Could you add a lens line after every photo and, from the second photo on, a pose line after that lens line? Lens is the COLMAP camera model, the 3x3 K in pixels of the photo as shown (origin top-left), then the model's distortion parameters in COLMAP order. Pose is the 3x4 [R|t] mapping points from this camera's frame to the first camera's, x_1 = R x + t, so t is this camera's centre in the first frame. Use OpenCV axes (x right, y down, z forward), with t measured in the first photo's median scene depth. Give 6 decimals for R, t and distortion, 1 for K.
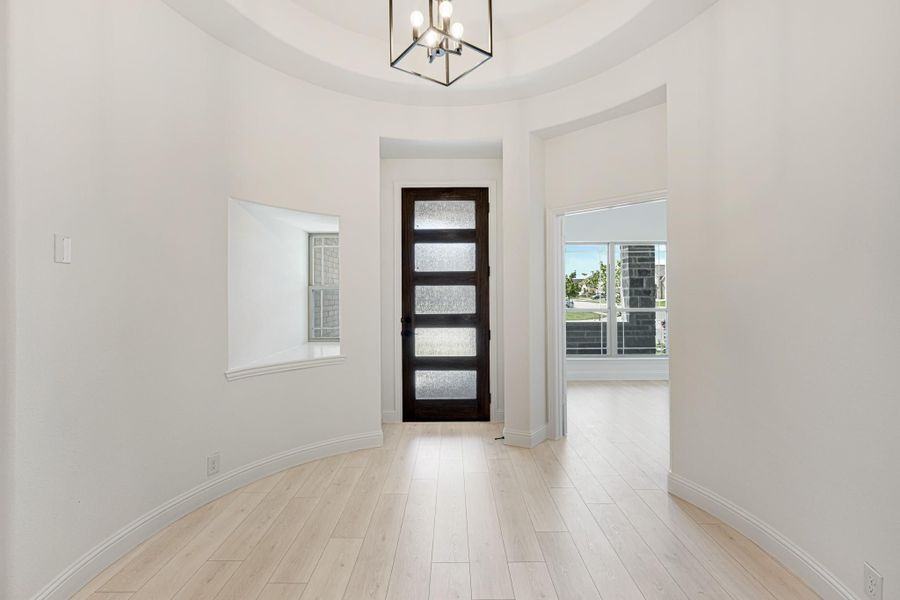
lens RADIAL K [[378.1, 0, 450.0], [0, 378.1, 300.0], [0, 0, 1]] dist [-0.000658, -0.000059]
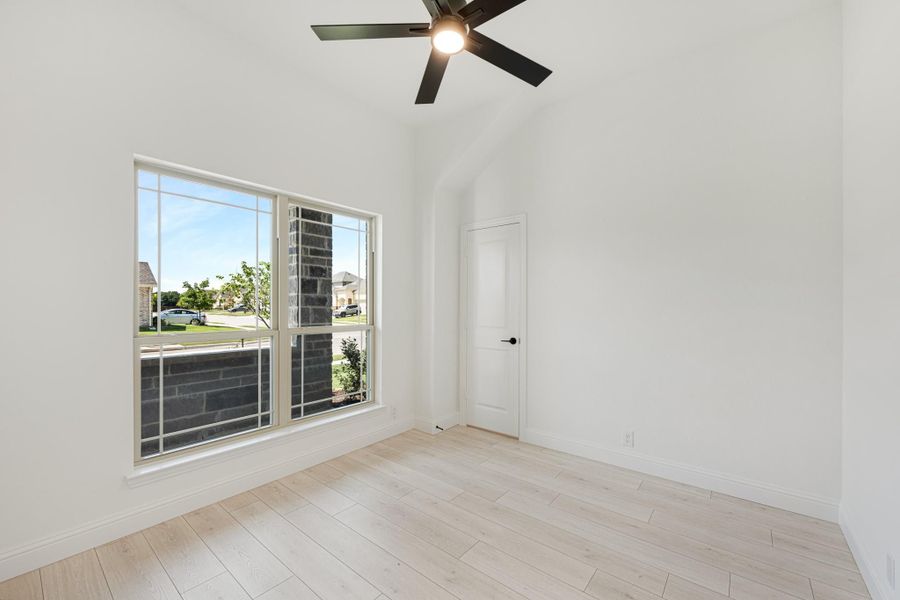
lens RADIAL K [[362.3, 0, 450.5], [0, 362.3, 304.9], [0, 0, 1]] dist [-0.000839, -0.000228]
pose [[0.615098, 0.010100, 0.788386, 0.148467], [0.006613, 0.999817, -0.017968, 0.000628], [-0.788423, 0.016266, 0.614918, 0.414911]]
